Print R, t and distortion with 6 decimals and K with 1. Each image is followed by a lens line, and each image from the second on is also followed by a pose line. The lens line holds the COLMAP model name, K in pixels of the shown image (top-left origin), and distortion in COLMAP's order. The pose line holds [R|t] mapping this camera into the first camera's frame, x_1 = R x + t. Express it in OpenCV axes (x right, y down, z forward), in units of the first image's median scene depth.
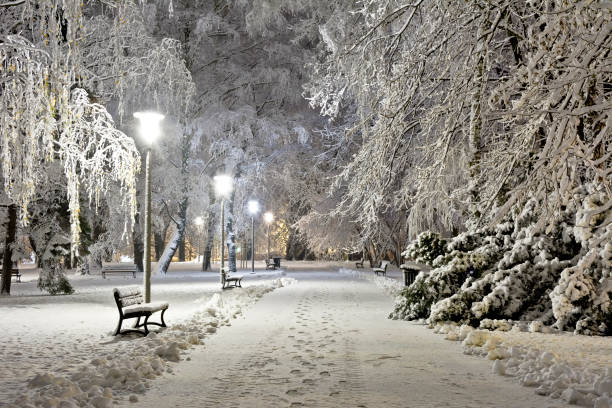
lens RADIAL K [[964.0, 0, 306.0], [0, 964.0, 204.0], [0, 0, 1]] dist [0.246085, 0.093764]
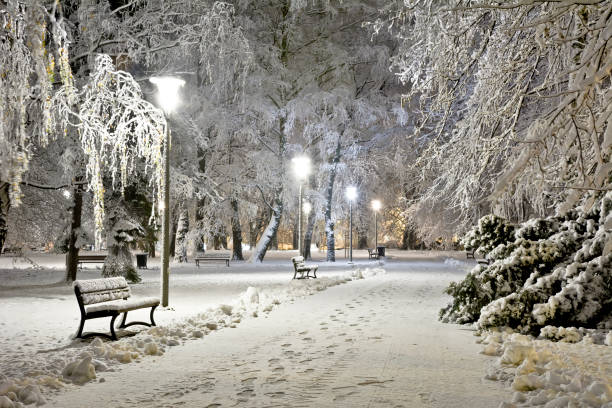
lens RADIAL K [[964.0, 0, 306.0], [0, 964.0, 204.0], [0, 0, 1]] dist [0.246085, 0.093764]
pose [[0.991620, 0.000899, -0.129186, 0.076796], [0.000548, 0.999938, 0.011165, 0.009638], [0.129188, -0.011143, 0.991558, 0.163256]]
